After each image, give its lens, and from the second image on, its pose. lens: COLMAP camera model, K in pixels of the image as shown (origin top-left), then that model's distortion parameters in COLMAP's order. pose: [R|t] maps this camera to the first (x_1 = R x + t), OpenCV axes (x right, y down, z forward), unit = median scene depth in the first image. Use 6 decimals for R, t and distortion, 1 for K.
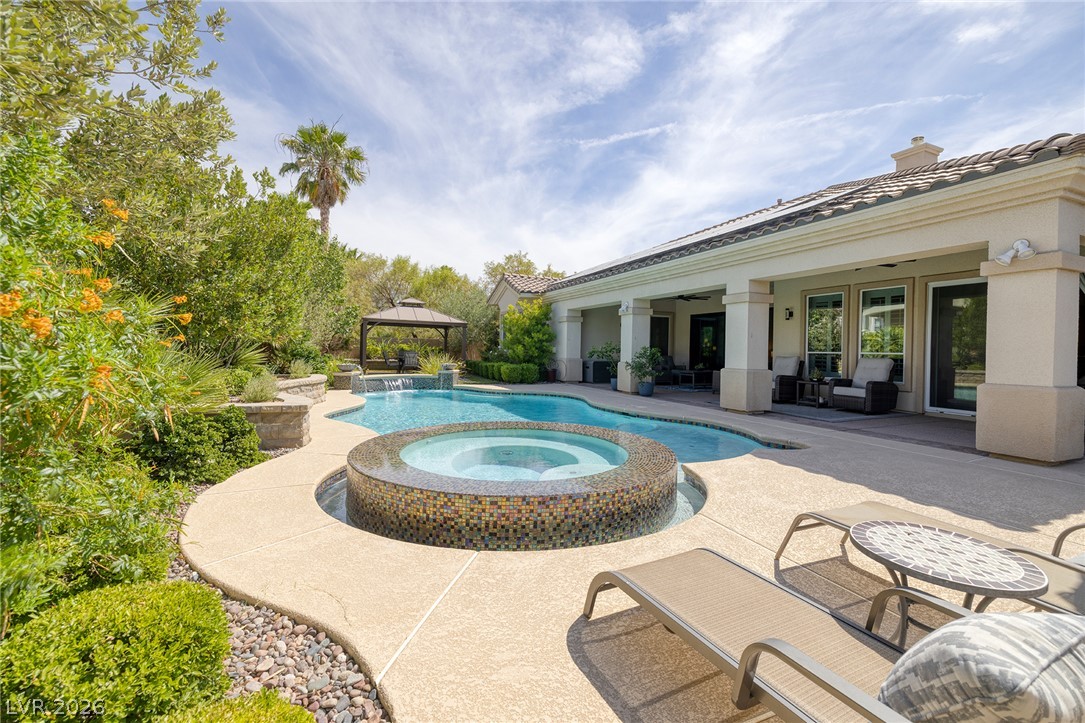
lens RADIAL K [[451.3, 0, 545.6], [0, 451.3, 360.4], [0, 0, 1]] dist [-0.000264, -0.000311]
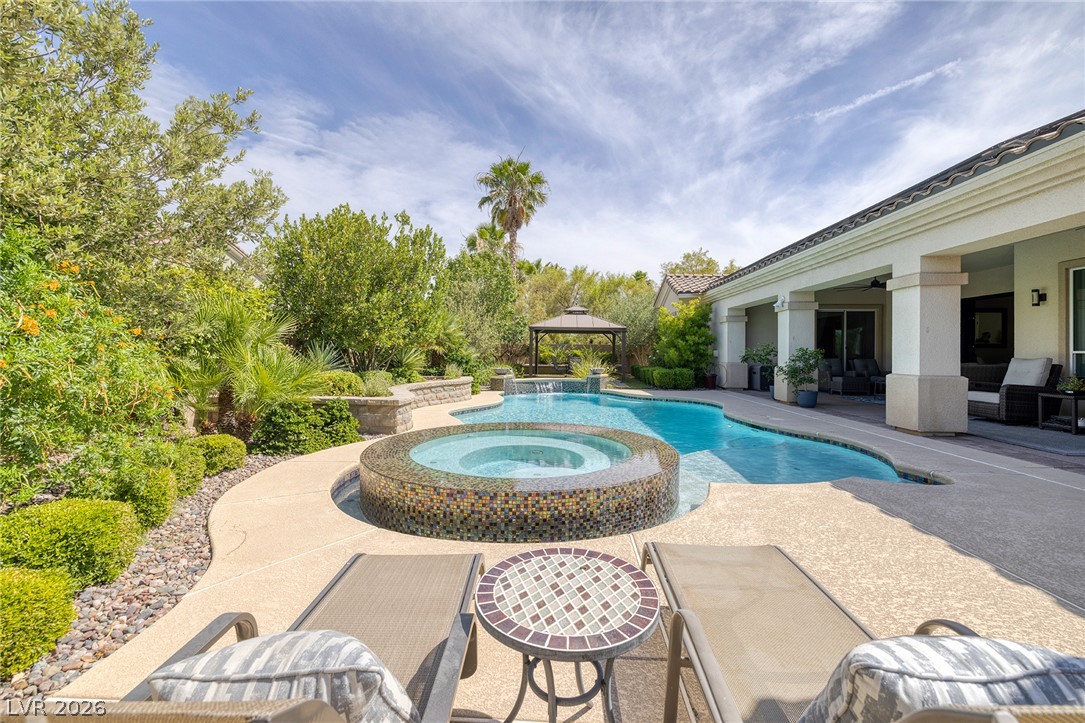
lens RADIAL K [[453.4, 0, 542.0], [0, 453.4, 358.4], [0, 0, 1]] dist [0.000789, 0.000077]
pose [[0.895674, -0.007327, -0.444651, 0.190333], [-0.000157, 0.999859, -0.016792, 0.003769], [0.444712, 0.015110, 0.895546, 0.039894]]
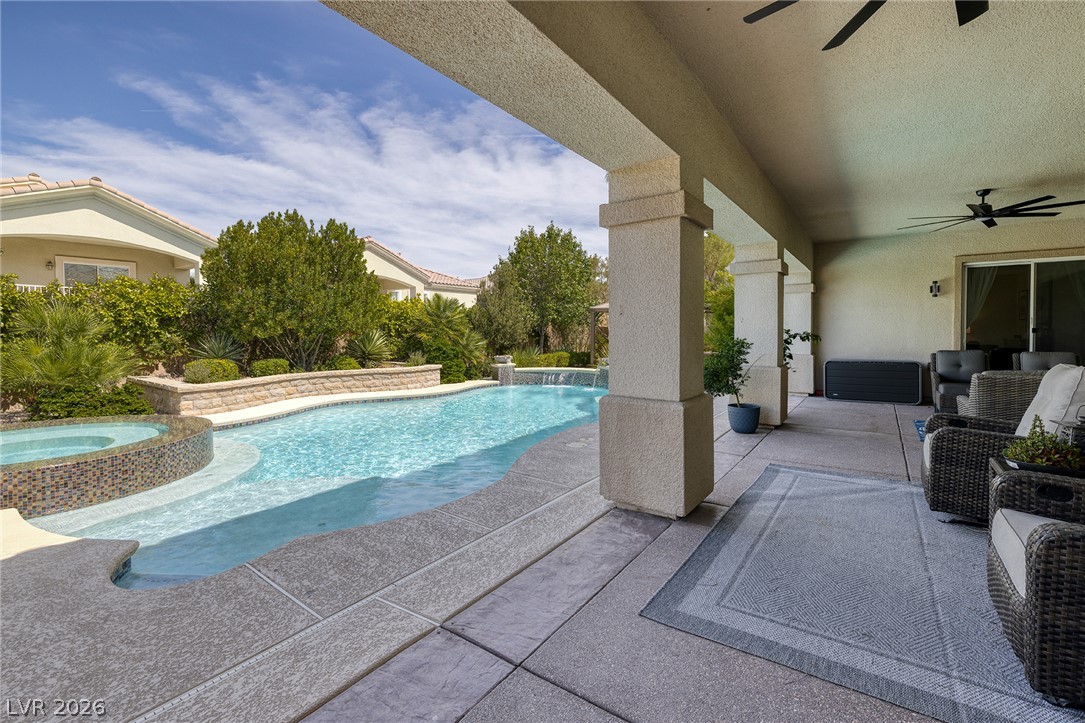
lens RADIAL K [[469.2, 0, 552.4], [0, 469.2, 344.7], [0, 0, 1]] dist [0.001305, -0.000050]
pose [[0.540240, 0.001475, -0.841510, 0.668319], [-0.009715, 0.999943, -0.004484, -0.017903], [0.841455, 0.010598, 0.540223, 0.645468]]
